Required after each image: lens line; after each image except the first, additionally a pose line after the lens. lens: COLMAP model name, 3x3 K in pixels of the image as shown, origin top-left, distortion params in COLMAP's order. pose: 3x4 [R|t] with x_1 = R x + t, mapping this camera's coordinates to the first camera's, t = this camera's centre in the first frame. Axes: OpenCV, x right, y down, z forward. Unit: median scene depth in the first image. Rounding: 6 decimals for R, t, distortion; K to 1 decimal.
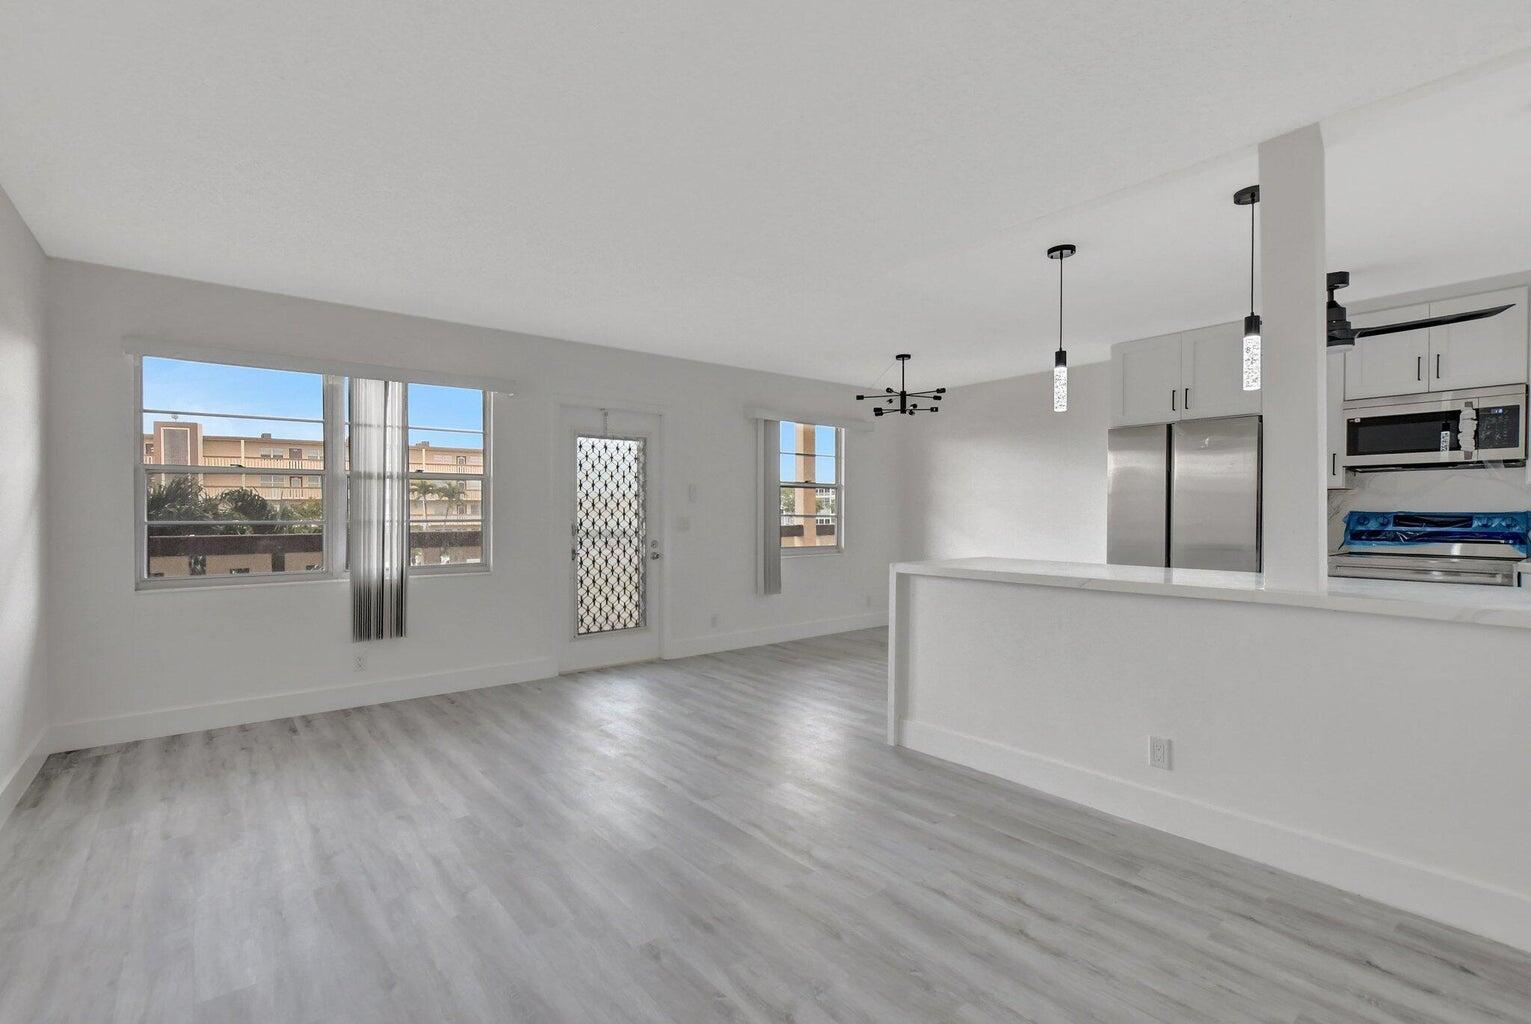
lens RADIAL K [[697.3, 0, 766.9], [0, 697.3, 513.0], [0, 0, 1]] dist [-0.001374, -0.000040]
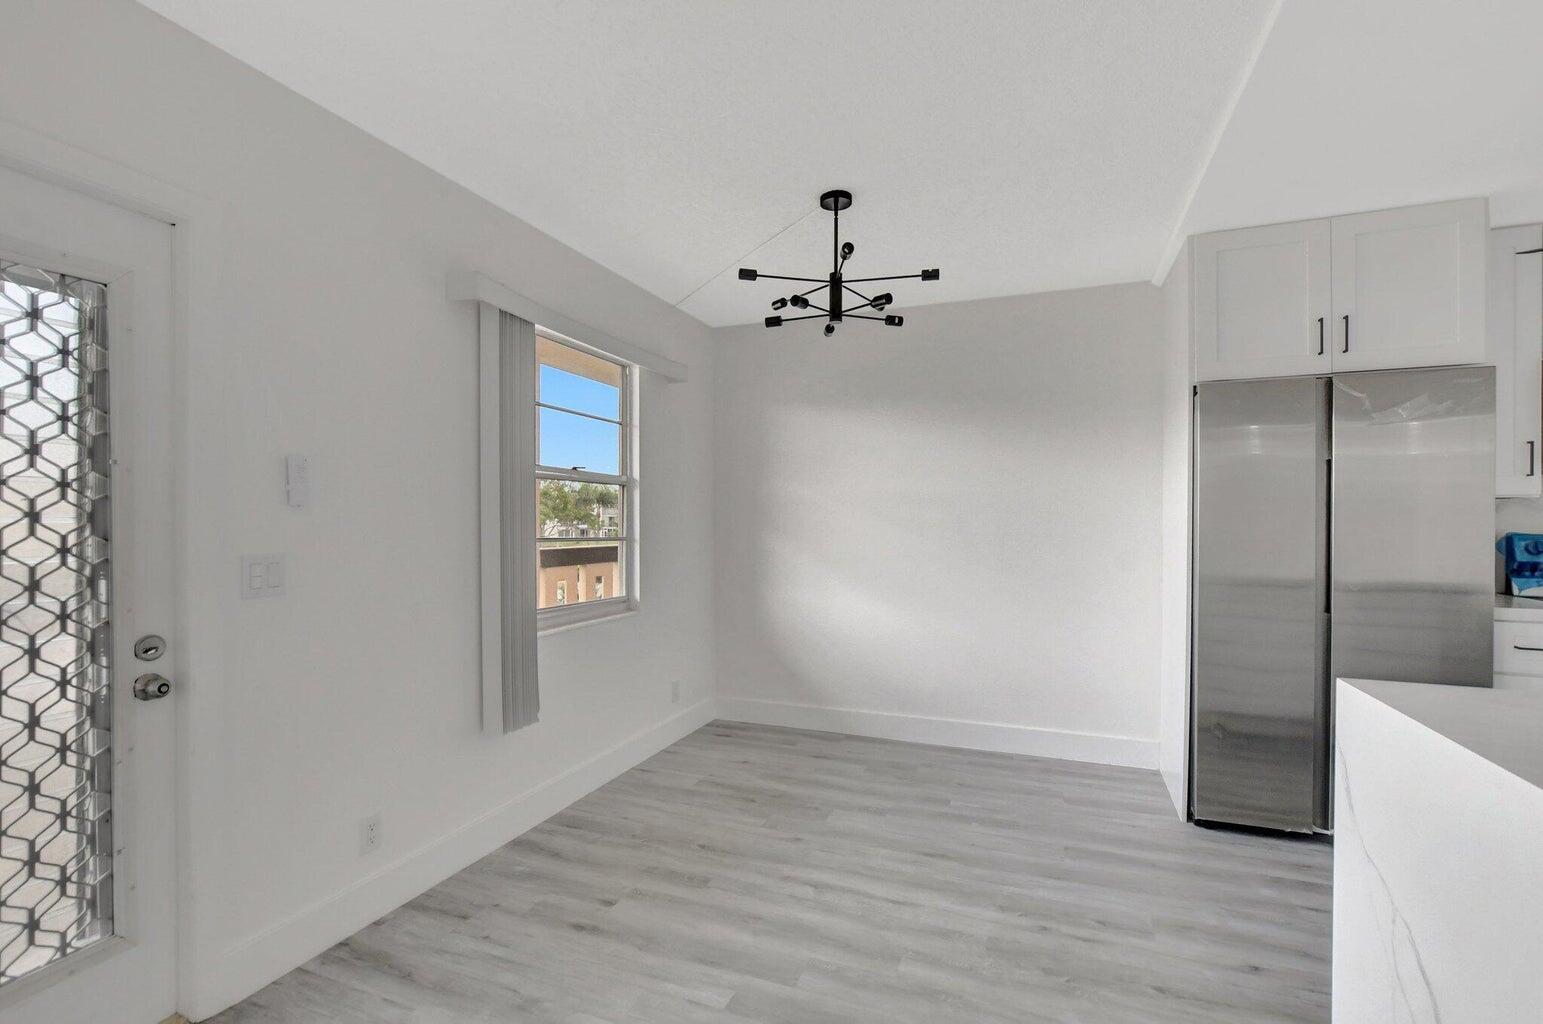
lens RADIAL K [[681.4, 0, 742.7], [0, 681.4, 530.8], [0, 0, 1]] dist [-0.009915, -0.000439]
pose [[0.882846, -0.005103, 0.469635, -0.072939], [-0.001617, 0.999902, 0.013906, -0.009906], [-0.469660, -0.013036, 0.882751, 0.627831]]
